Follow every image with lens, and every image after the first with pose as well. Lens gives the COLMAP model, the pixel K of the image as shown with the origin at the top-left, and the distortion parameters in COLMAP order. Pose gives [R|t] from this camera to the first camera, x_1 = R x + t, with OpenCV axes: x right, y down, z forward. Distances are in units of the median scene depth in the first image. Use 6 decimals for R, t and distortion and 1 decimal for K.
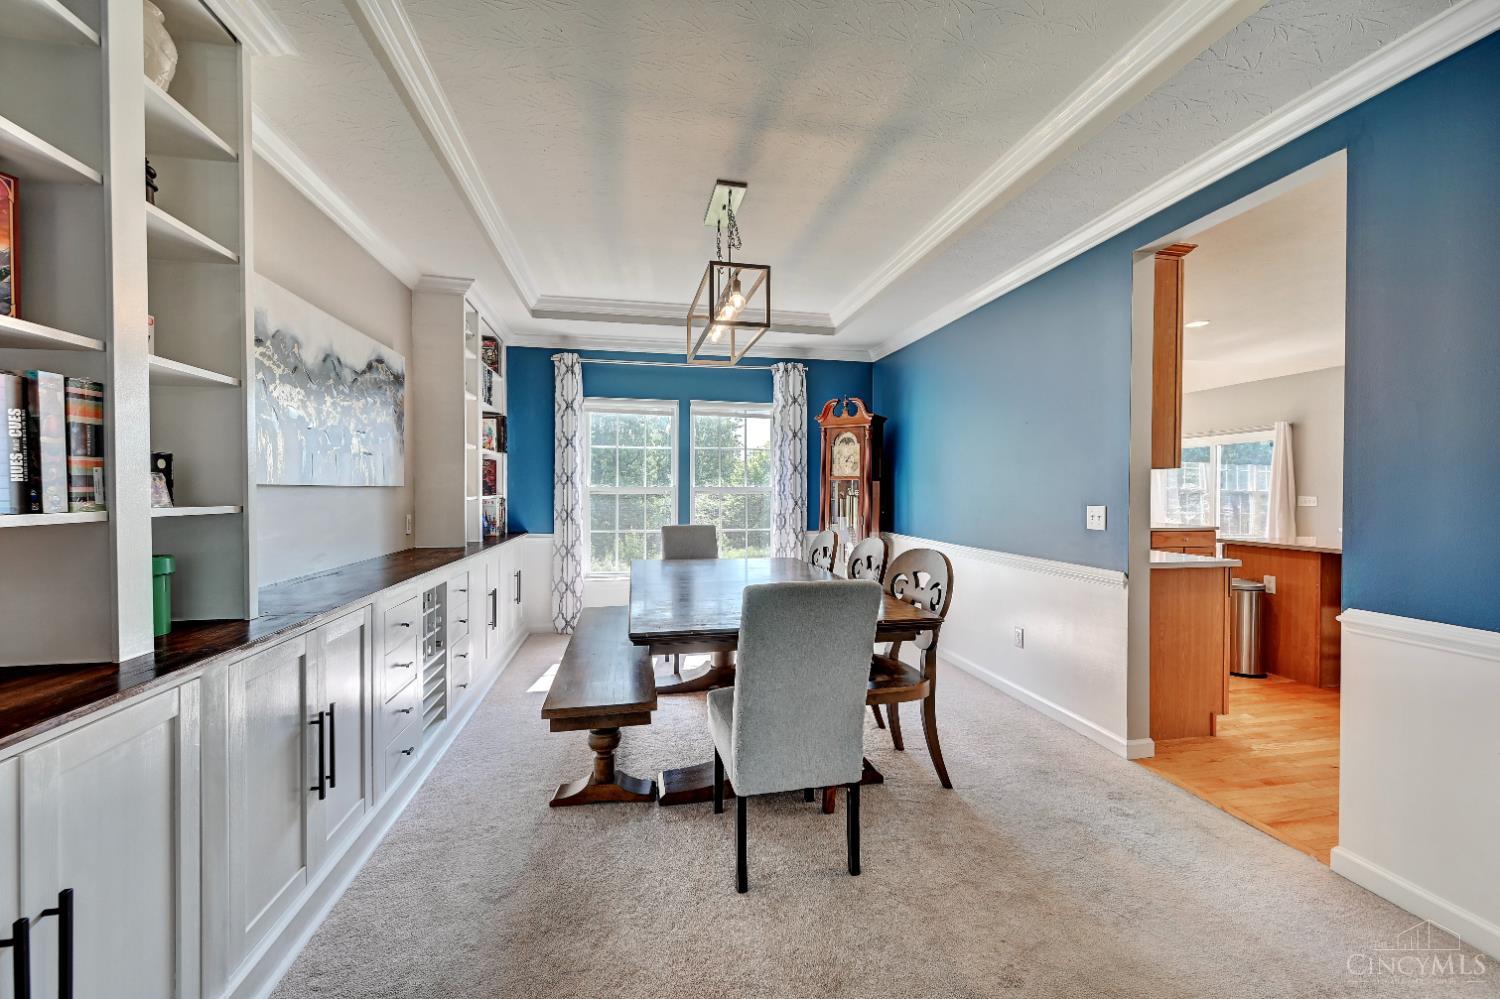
lens RADIAL K [[585.2, 0, 751.1], [0, 585.2, 496.9], [0, 0, 1]] dist [0.000018, 0.000190]
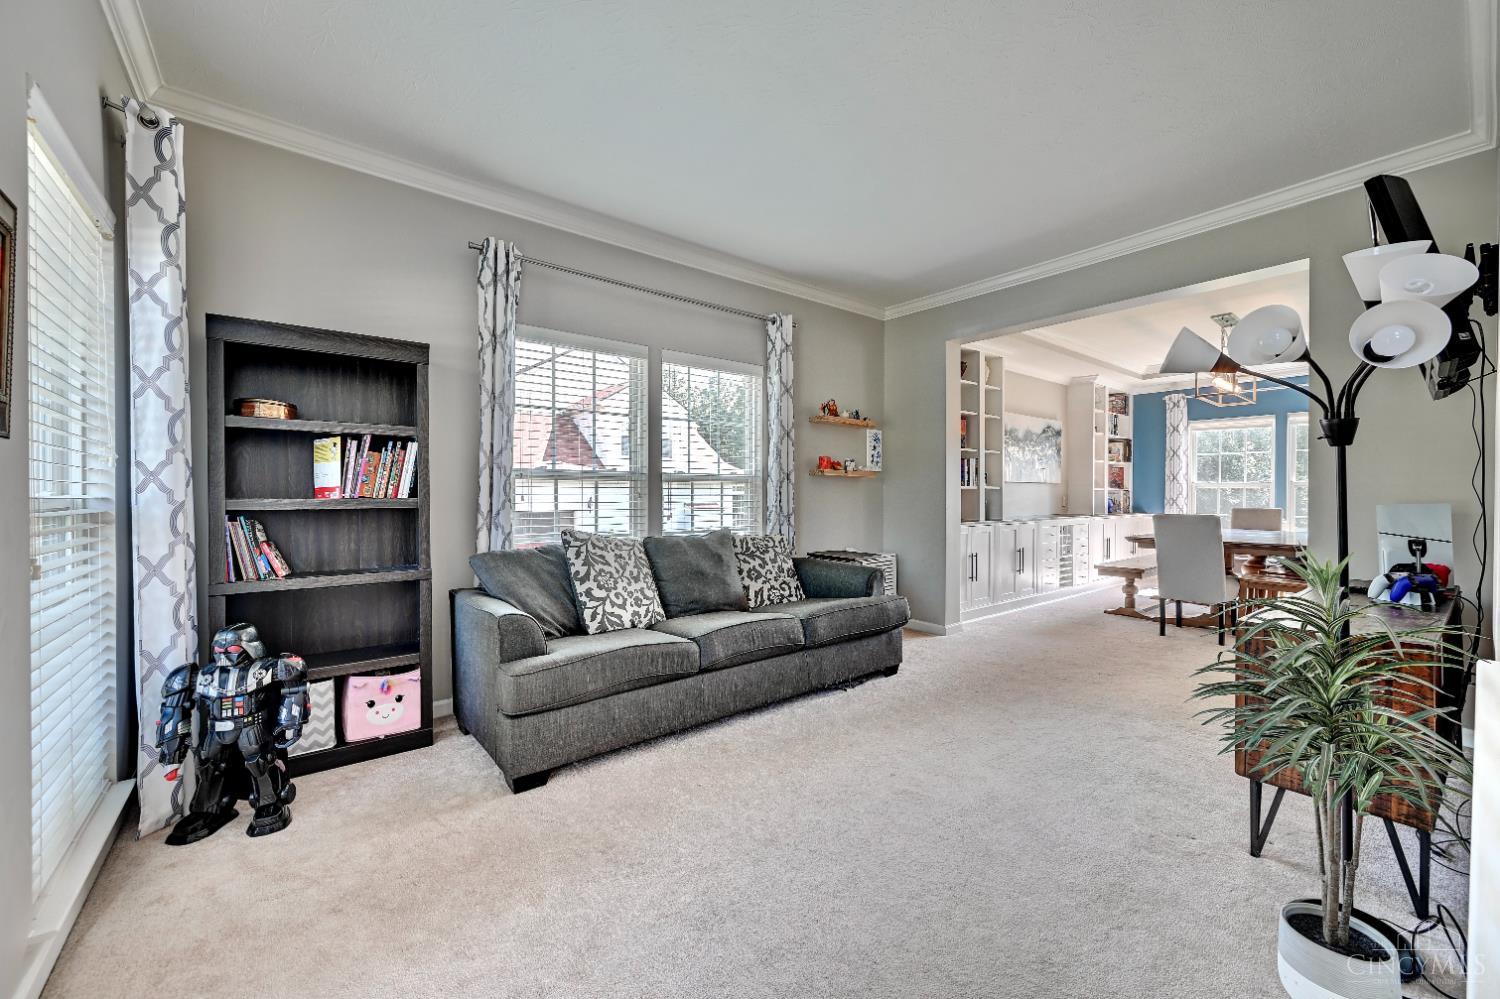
lens RADIAL K [[585.2, 0, 744.5], [0, 585.2, 498.6], [0, 0, 1]] dist [0.000018, 0.000190]
pose [[0.450968, 0.008732, -0.892498, 0.646024], [-0.011429, 0.999927, 0.004008, 0.035929], [0.892467, 0.008393, 0.451034, -0.805829]]
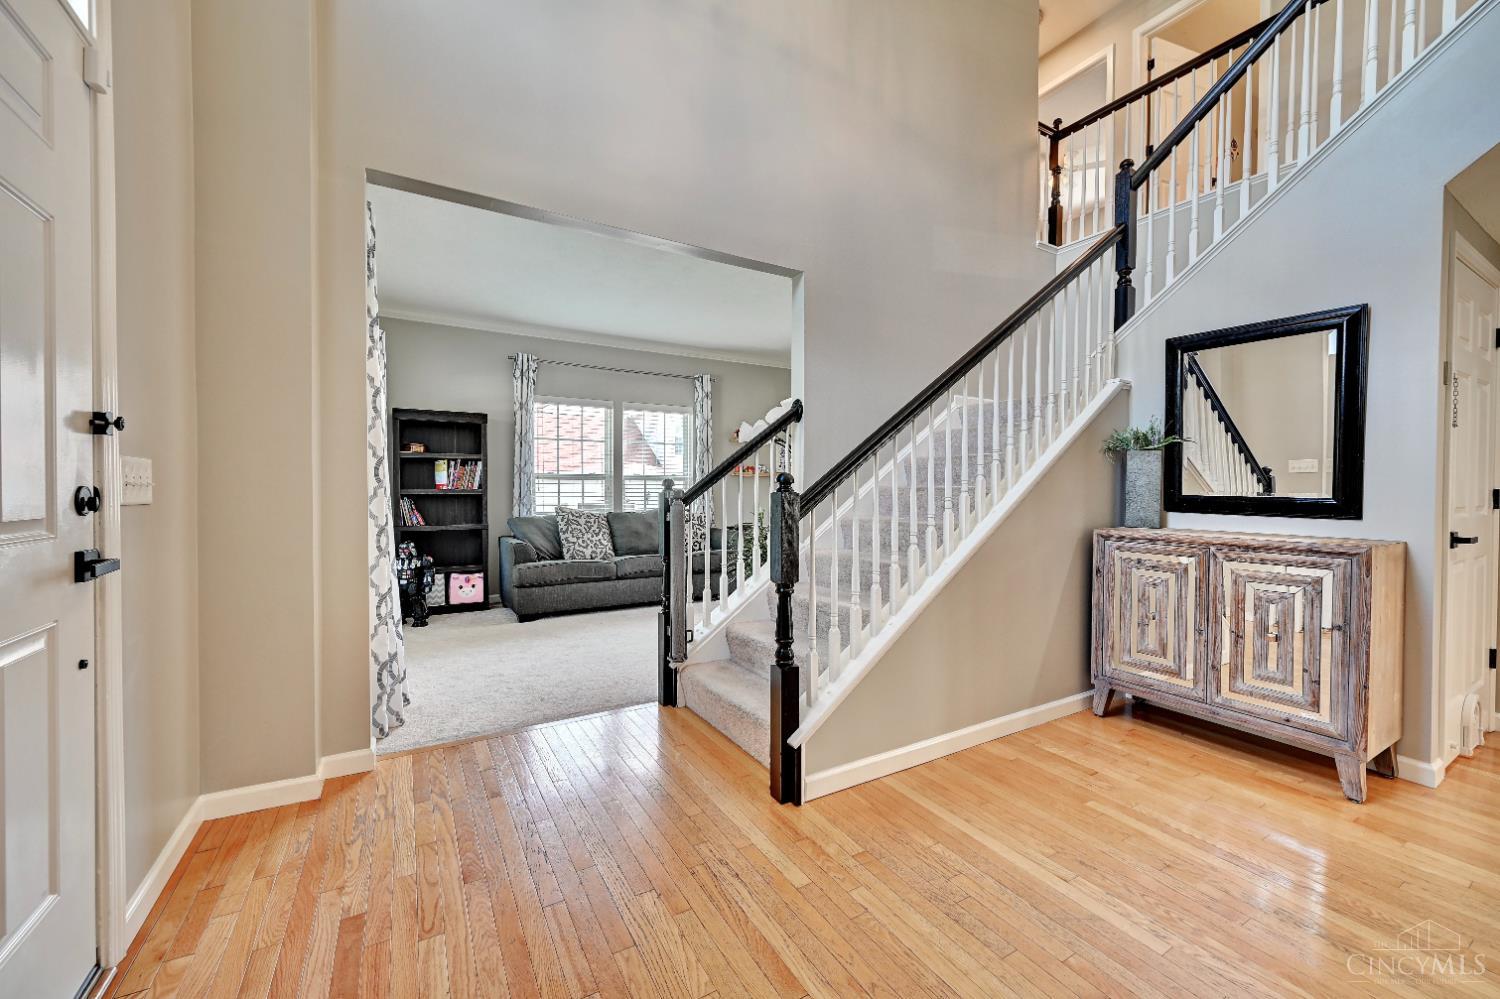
lens RADIAL K [[585.2, 0, 744.1], [0, 585.2, 498.2], [0, 0, 1]] dist [0.000018, 0.000190]
pose [[0.324973, 0.019485, -0.945522, 1.383844], [-0.014000, 0.999777, 0.015791, 0.032909], [0.945620, 0.008105, 0.325174, -0.701116]]
